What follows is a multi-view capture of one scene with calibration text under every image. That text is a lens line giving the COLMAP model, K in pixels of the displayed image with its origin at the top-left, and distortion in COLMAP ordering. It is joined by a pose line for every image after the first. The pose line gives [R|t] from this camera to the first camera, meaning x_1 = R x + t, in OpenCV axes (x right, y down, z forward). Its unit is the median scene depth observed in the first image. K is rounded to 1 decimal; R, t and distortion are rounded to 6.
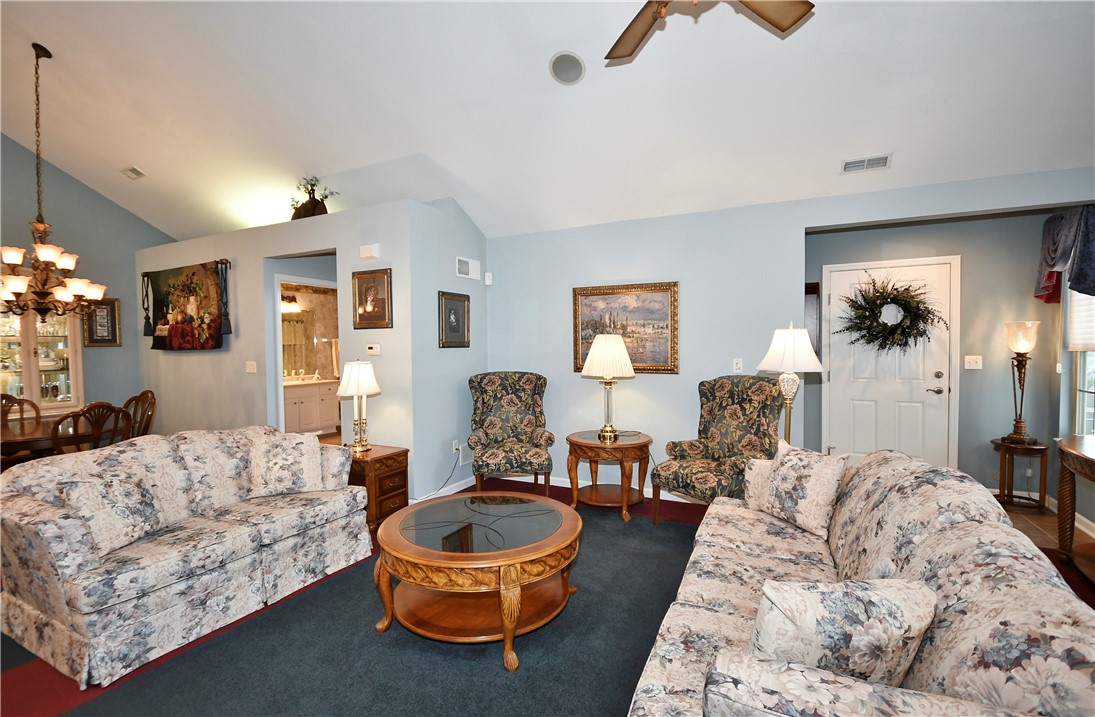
lens RADIAL K [[493.7, 0, 543.4], [0, 493.7, 361.0], [0, 0, 1]] dist [0.009087, -0.010040]
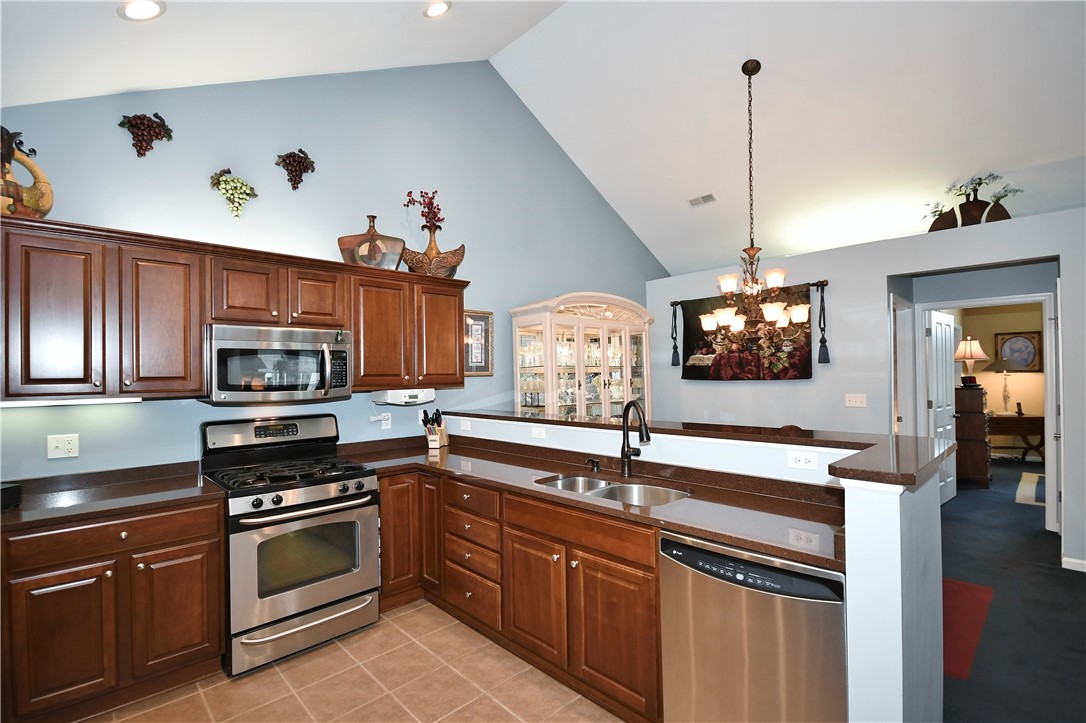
lens RADIAL K [[489.4, 0, 528.2], [0, 489.4, 369.0], [0, 0, 1]] dist [-0.002366, -0.000995]
pose [[0.942342, -0.002747, -0.334639, -1.004854], [-0.009507, 0.999343, -0.034975, -0.009080], [0.334515, 0.036139, 0.941697, -0.021800]]
